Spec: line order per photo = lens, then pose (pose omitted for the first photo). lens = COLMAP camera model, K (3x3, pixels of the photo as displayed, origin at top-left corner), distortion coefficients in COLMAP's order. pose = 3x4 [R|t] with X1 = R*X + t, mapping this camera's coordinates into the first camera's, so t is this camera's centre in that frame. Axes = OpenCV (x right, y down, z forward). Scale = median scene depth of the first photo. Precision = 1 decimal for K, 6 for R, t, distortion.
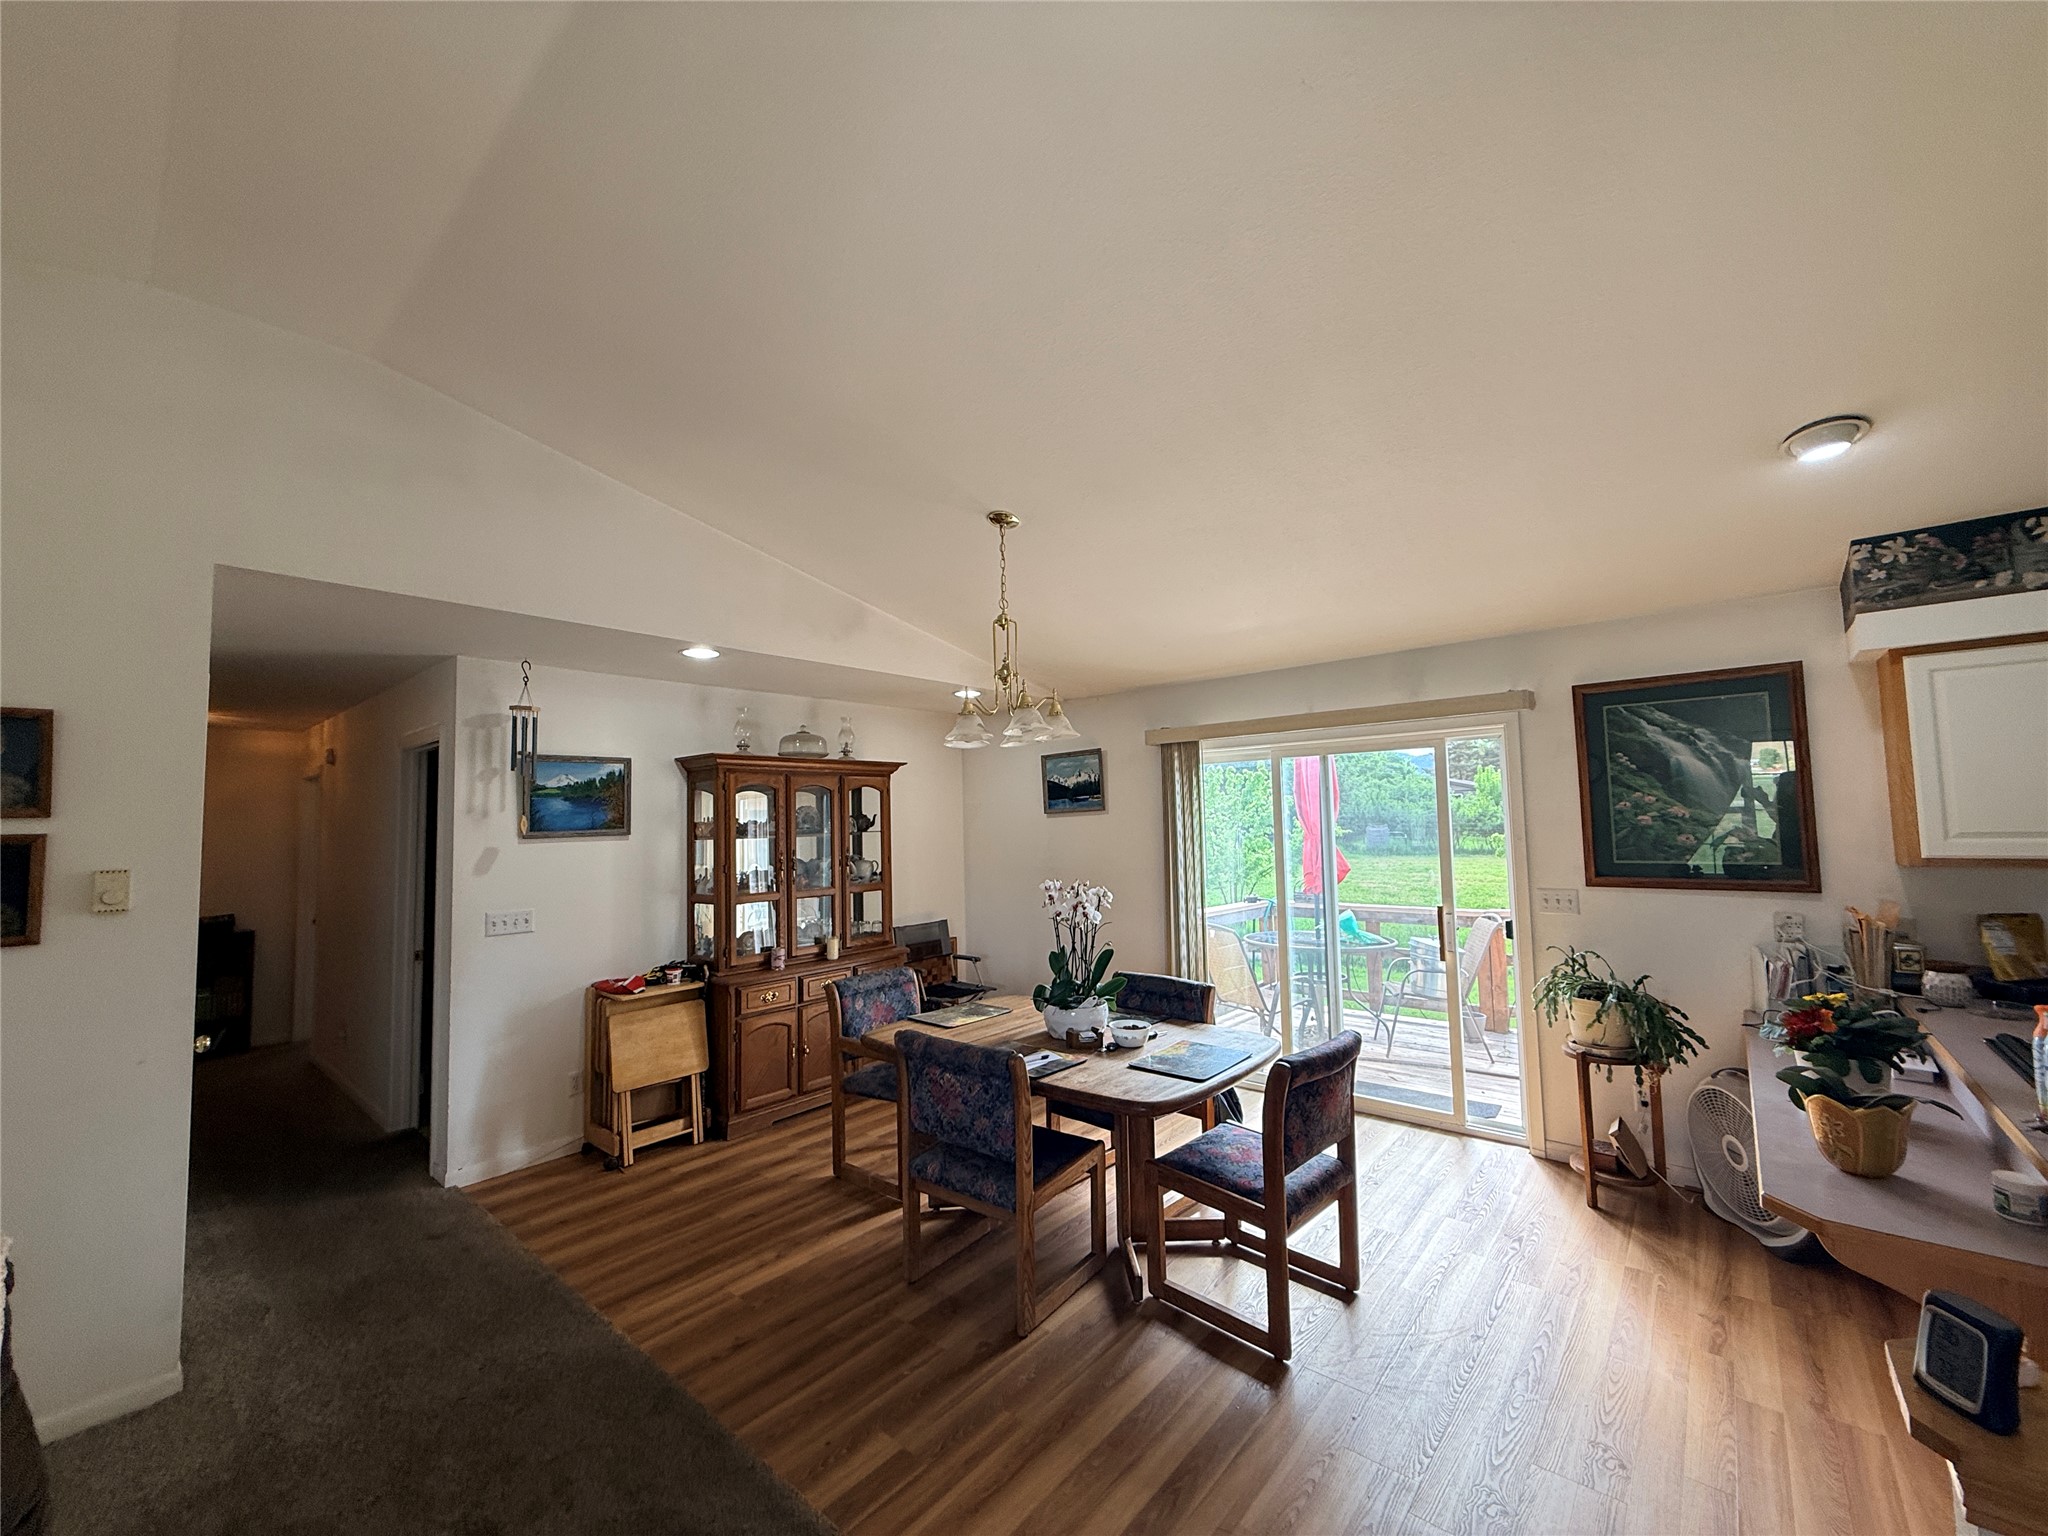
lens RADIAL K [[804.7, 0, 1009.2], [0, 804.7, 773.7], [0, 0, 1]] dist [-0.002984, -0.000308]
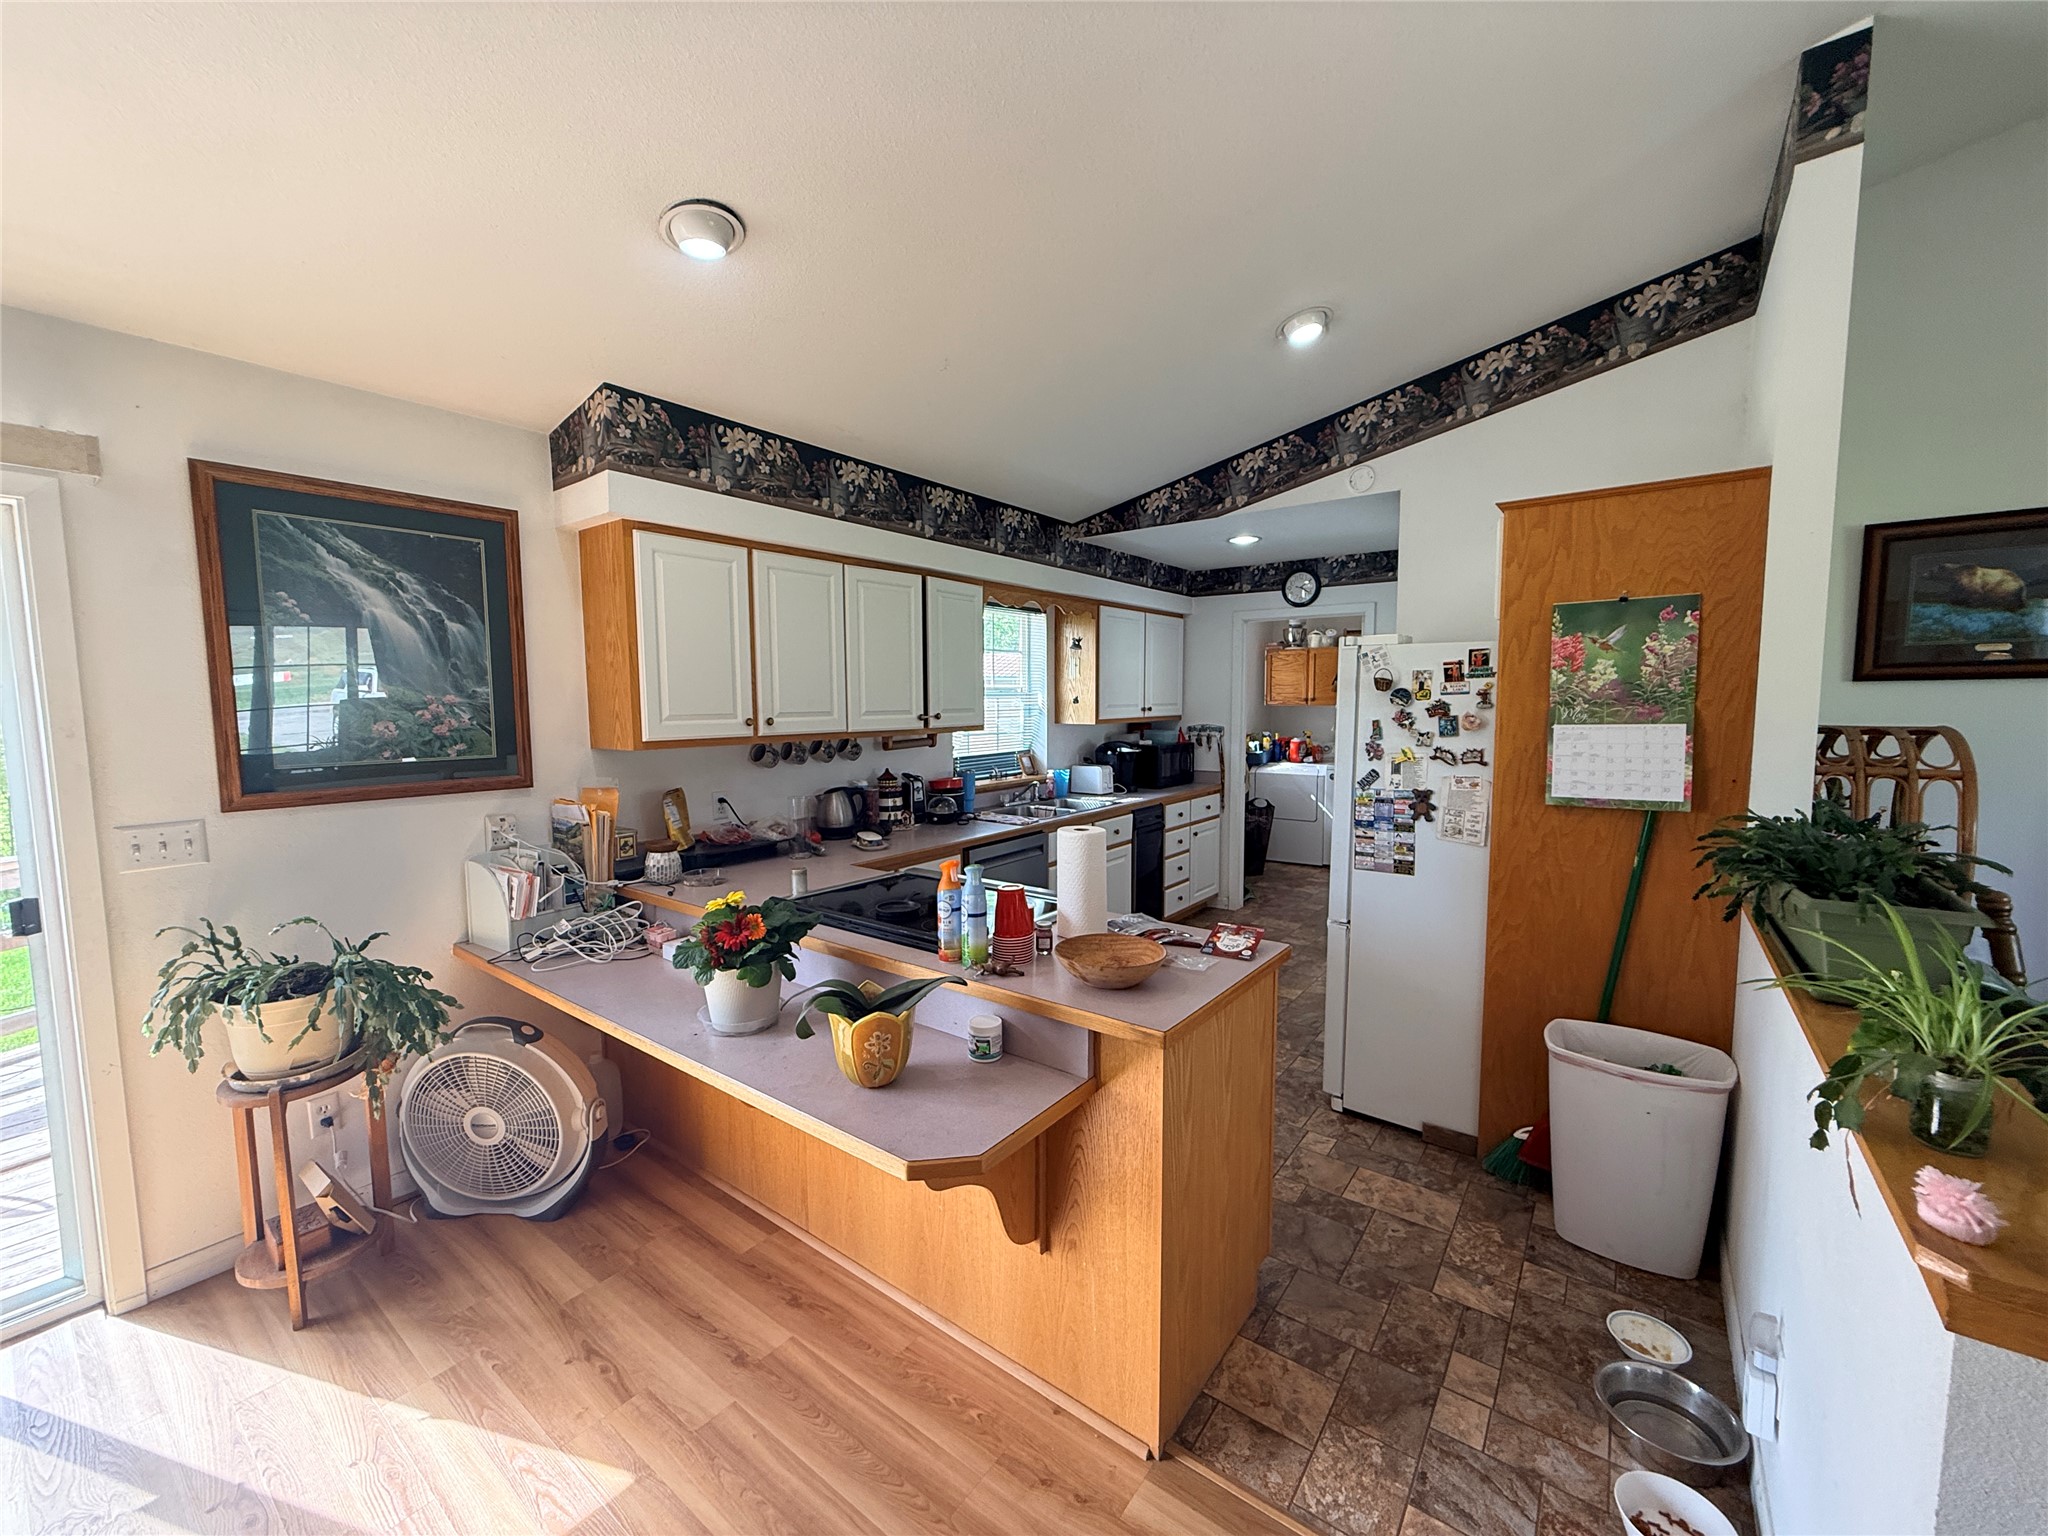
lens RADIAL K [[804.7, 0, 1009.2], [0, 804.7, 773.7], [0, 0, 1]] dist [-0.002984, -0.000308]
pose [[-0.078195, -0.065215, 0.994803, 0.100384], [-0.052099, 0.996762, 0.061249, 0.051618], [-0.995576, -0.047039, -0.081339, 0.534039]]
